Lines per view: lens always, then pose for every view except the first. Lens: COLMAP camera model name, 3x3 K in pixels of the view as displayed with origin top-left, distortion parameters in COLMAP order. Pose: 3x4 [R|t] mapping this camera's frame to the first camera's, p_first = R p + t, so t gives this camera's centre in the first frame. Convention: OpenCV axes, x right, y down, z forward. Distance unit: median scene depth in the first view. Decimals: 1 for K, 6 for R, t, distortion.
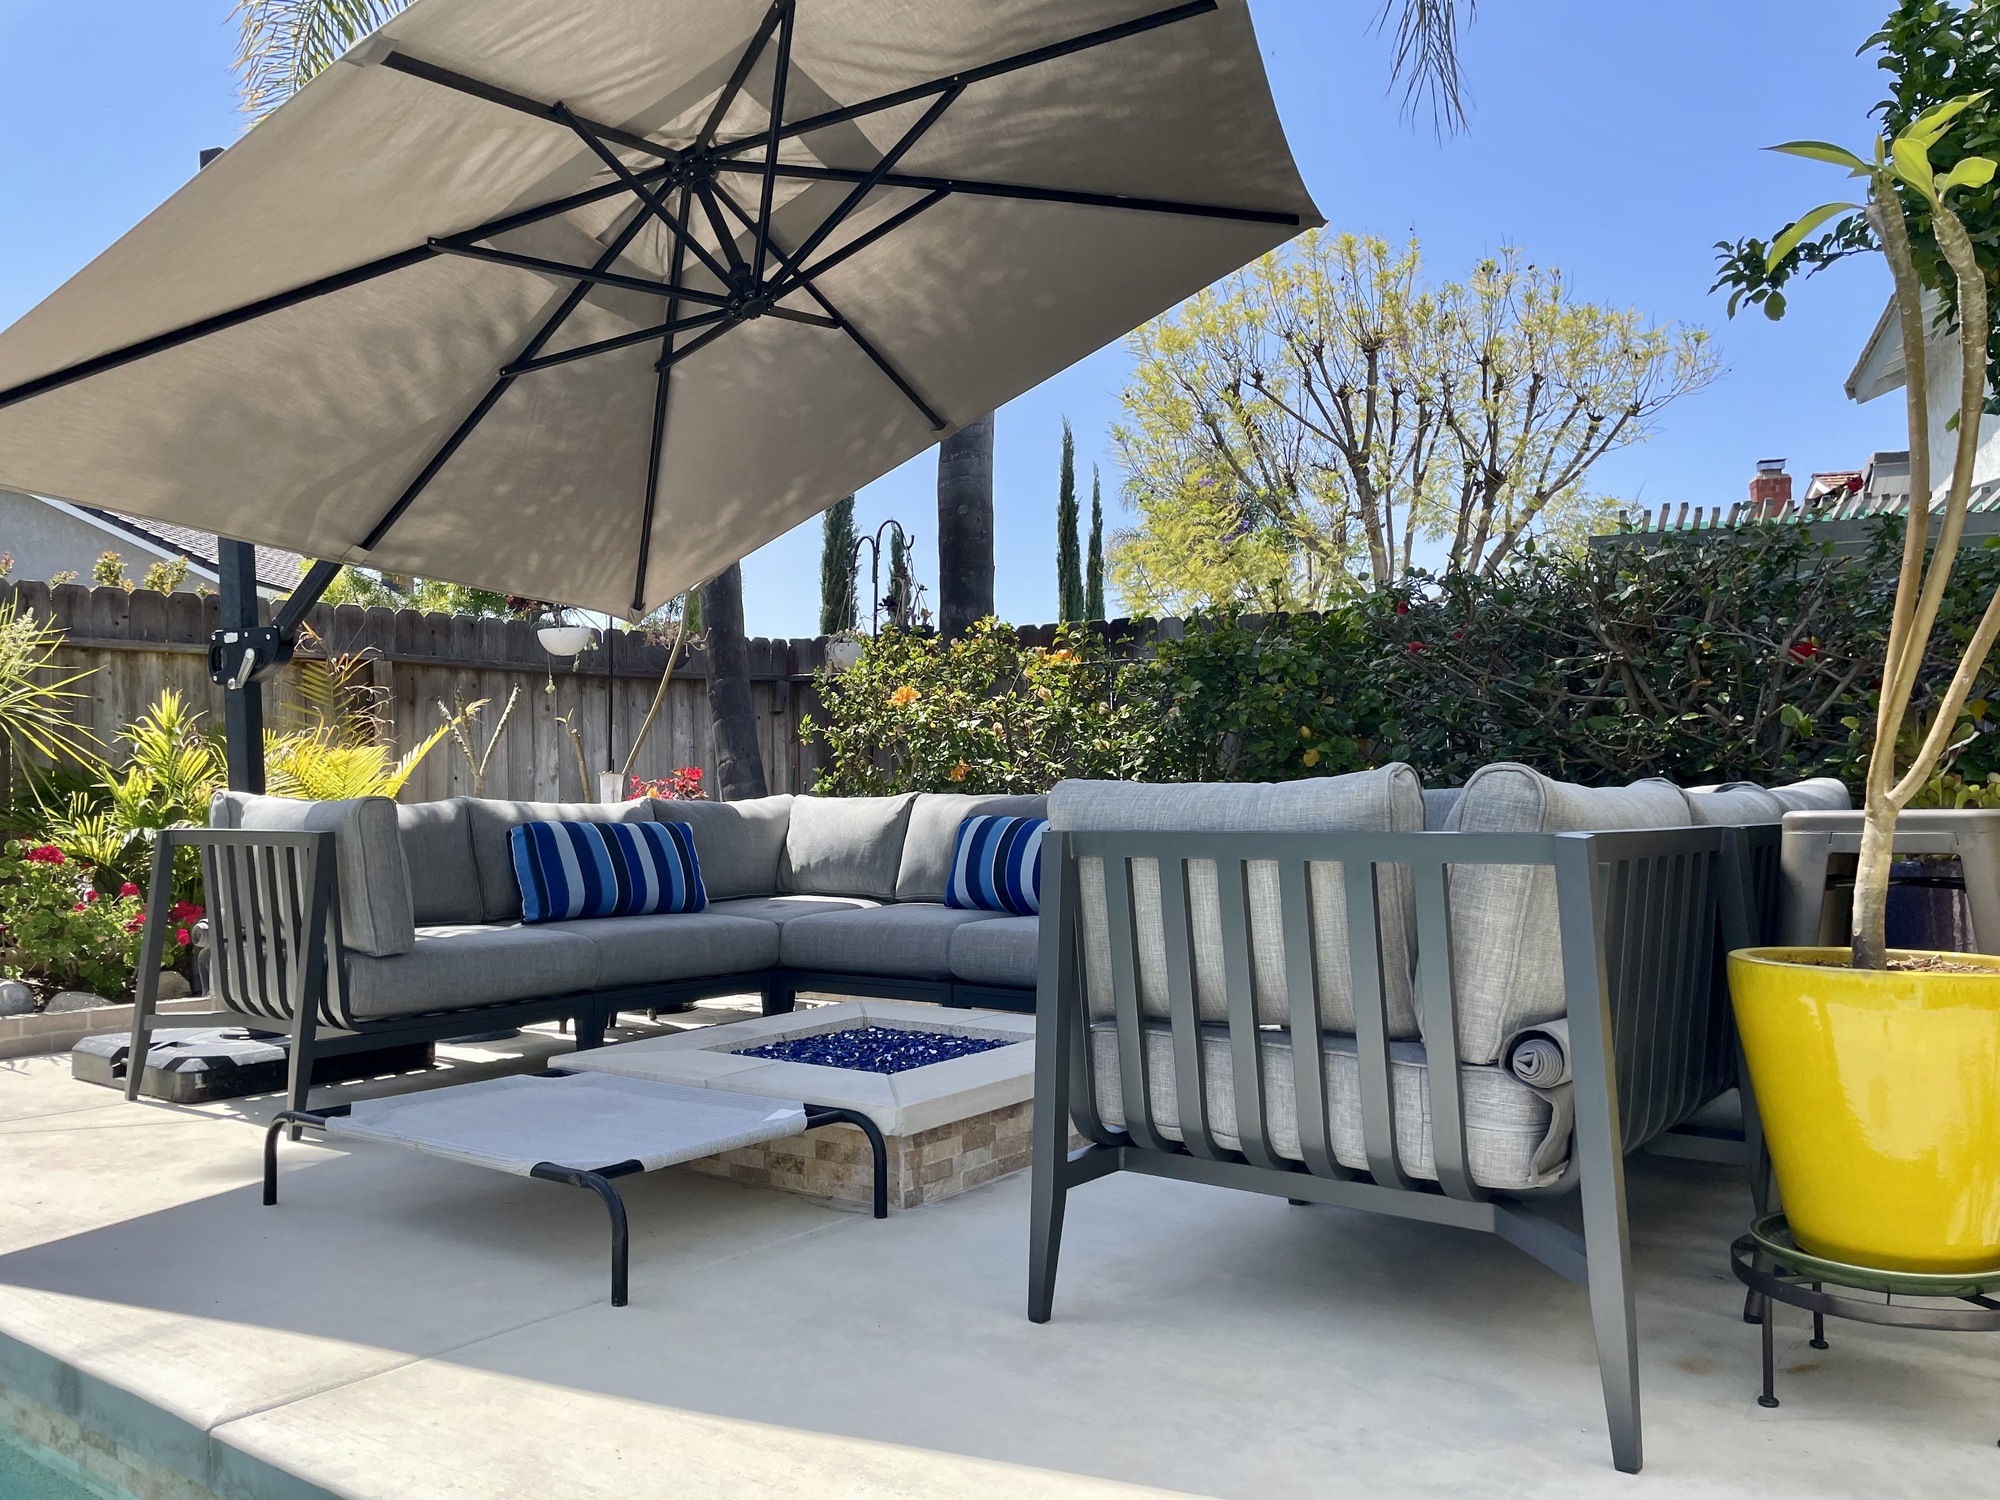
lens RADIAL K [[1522.7, 0, 996.2], [0, 1522.7, 743.4], [0, 0, 1]] dist [0.082585, -0.114110]
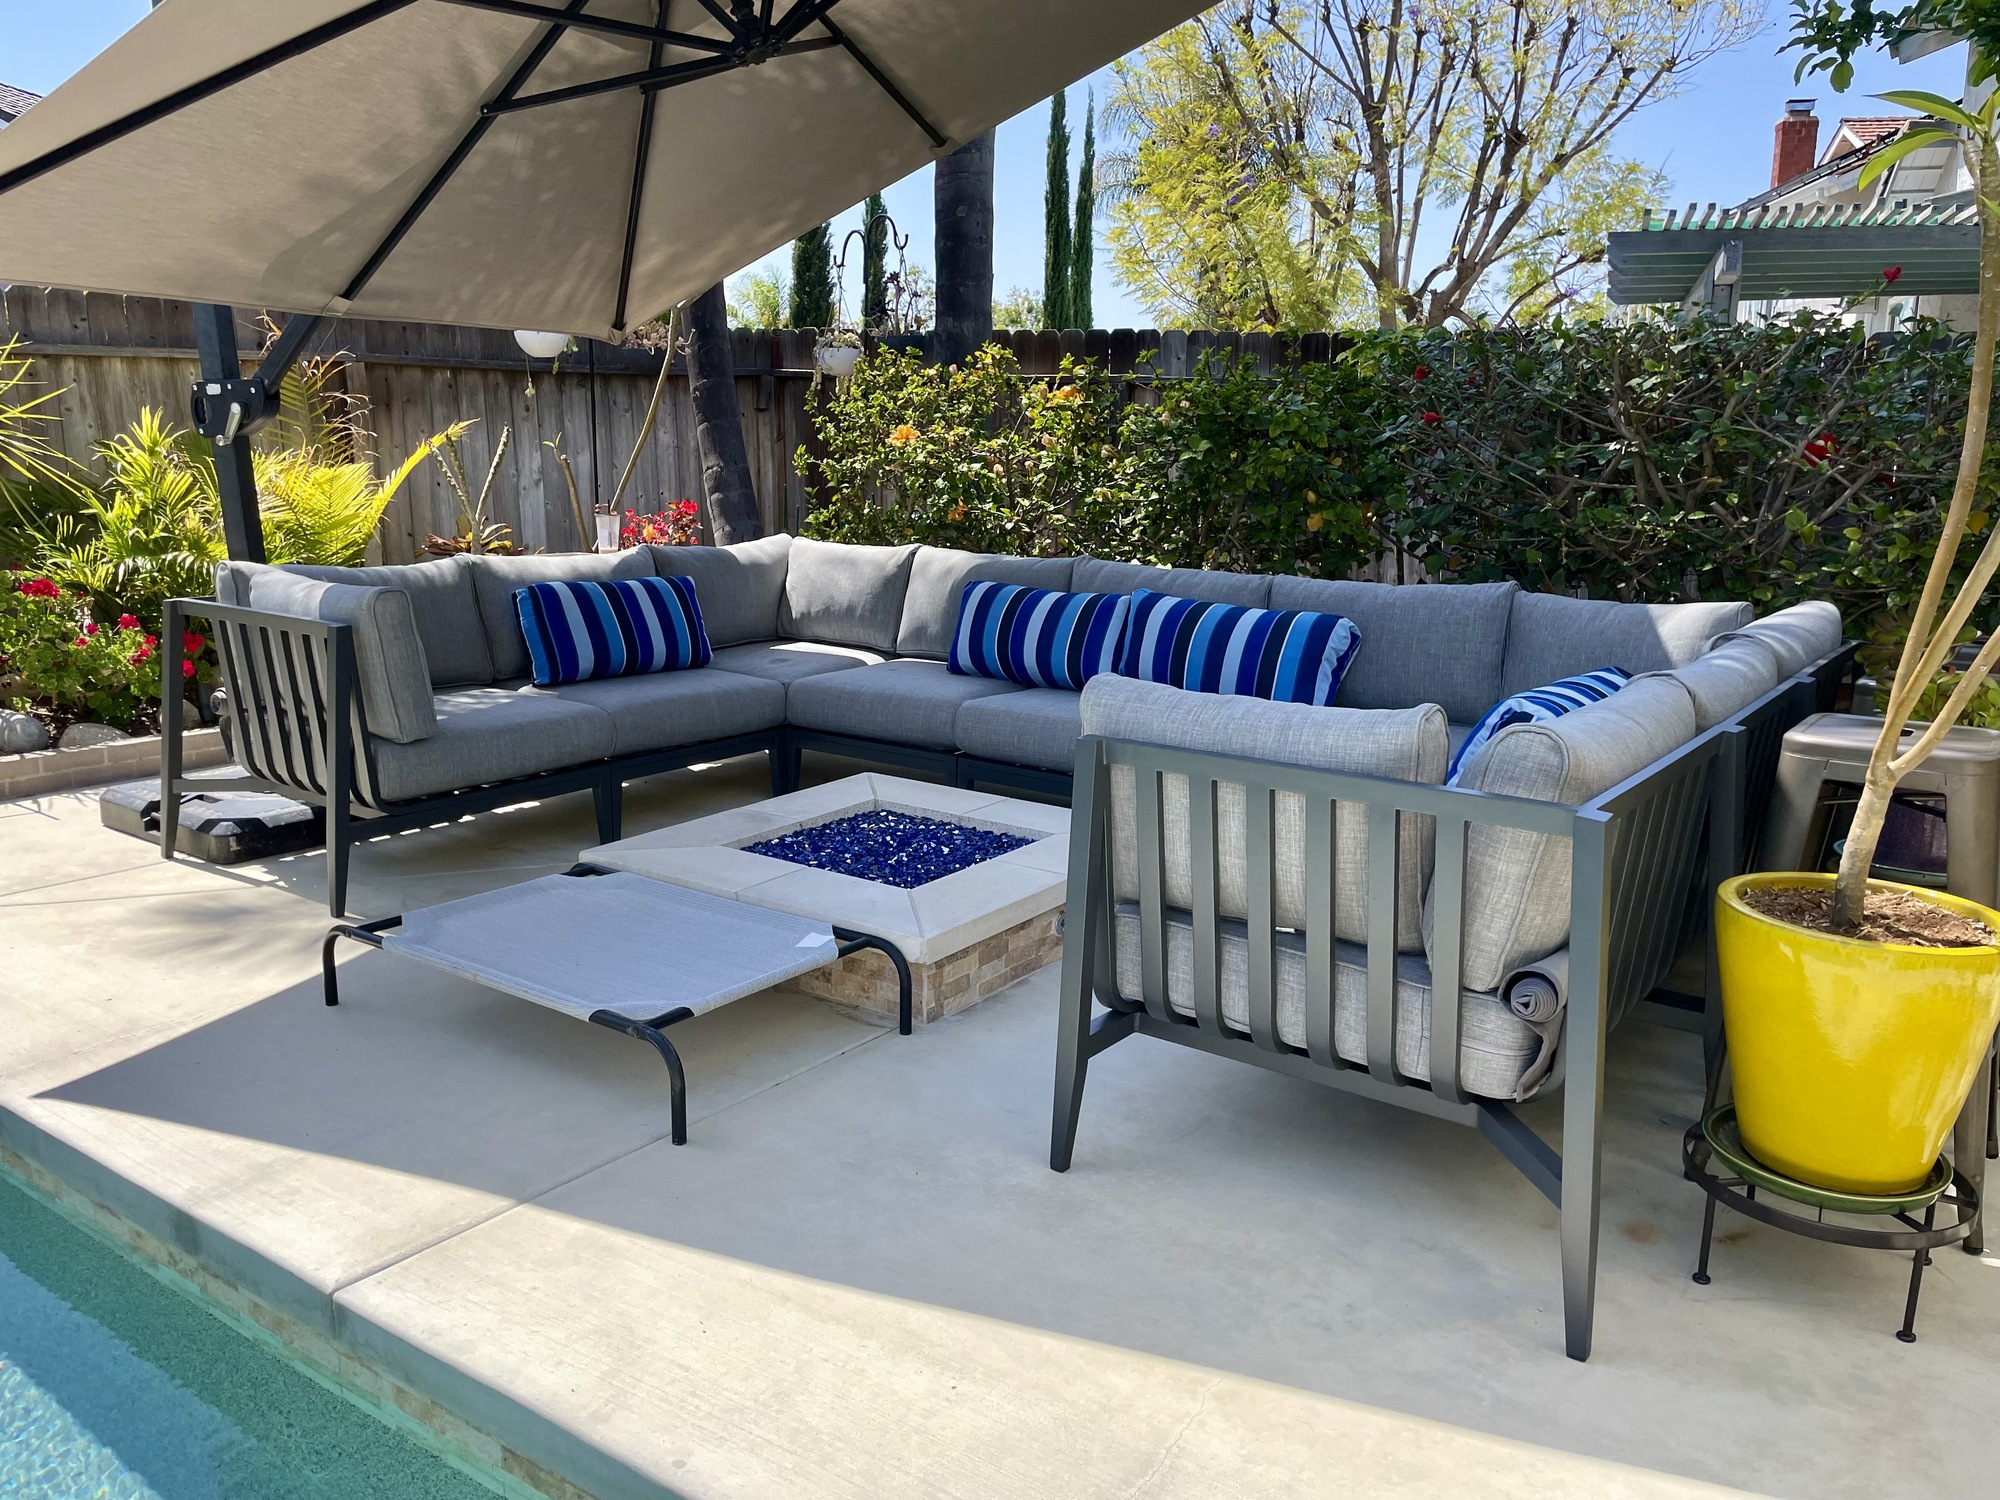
lens RADIAL K [[1522.1, 0, 1005.7], [0, 1522.1, 758.7], [0, 0, 1]] dist [0.071802, -0.096010]
pose [[0.999445, 0.017676, 0.028229, -0.024899], [-0.024088, 0.968943, 0.246108, -0.096214], [-0.023002, -0.246651, 0.968831, -0.001868]]
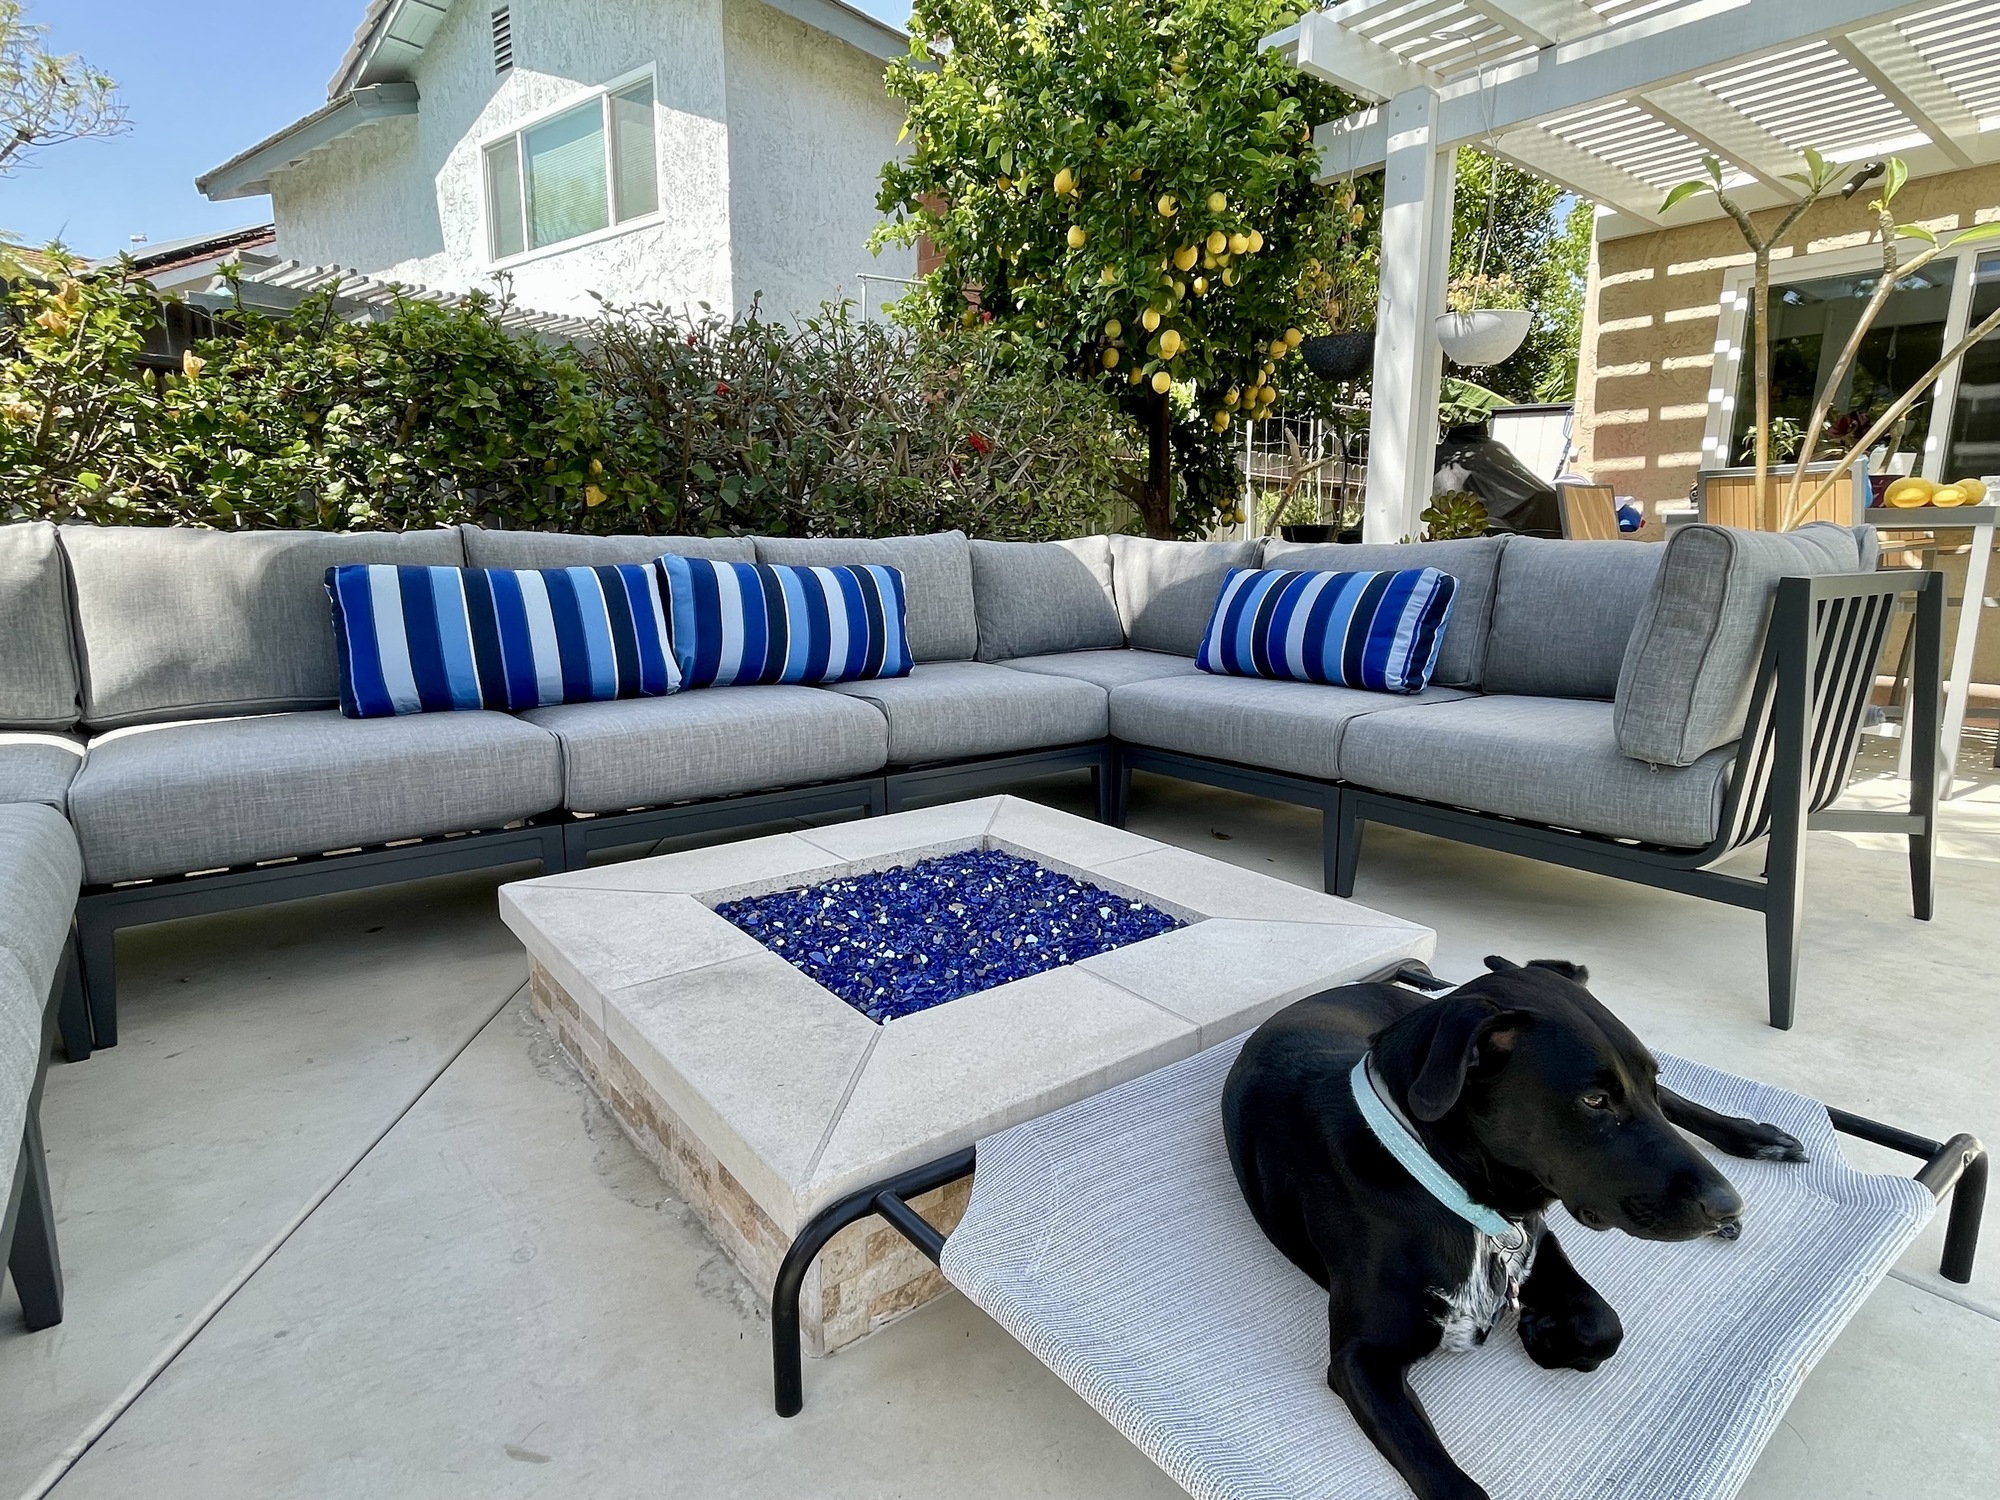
lens RADIAL K [[1054.0, 0, 985.6], [0, 1054.0, 732.1], [0, 0, 1]] dist [-0.002845, -0.002120]
pose [[0.258896, -0.158594, 0.952796, -0.403328], [-0.044522, 0.983420, 0.175790, 0.031075], [-0.964879, -0.087932, 0.247543, 0.722603]]
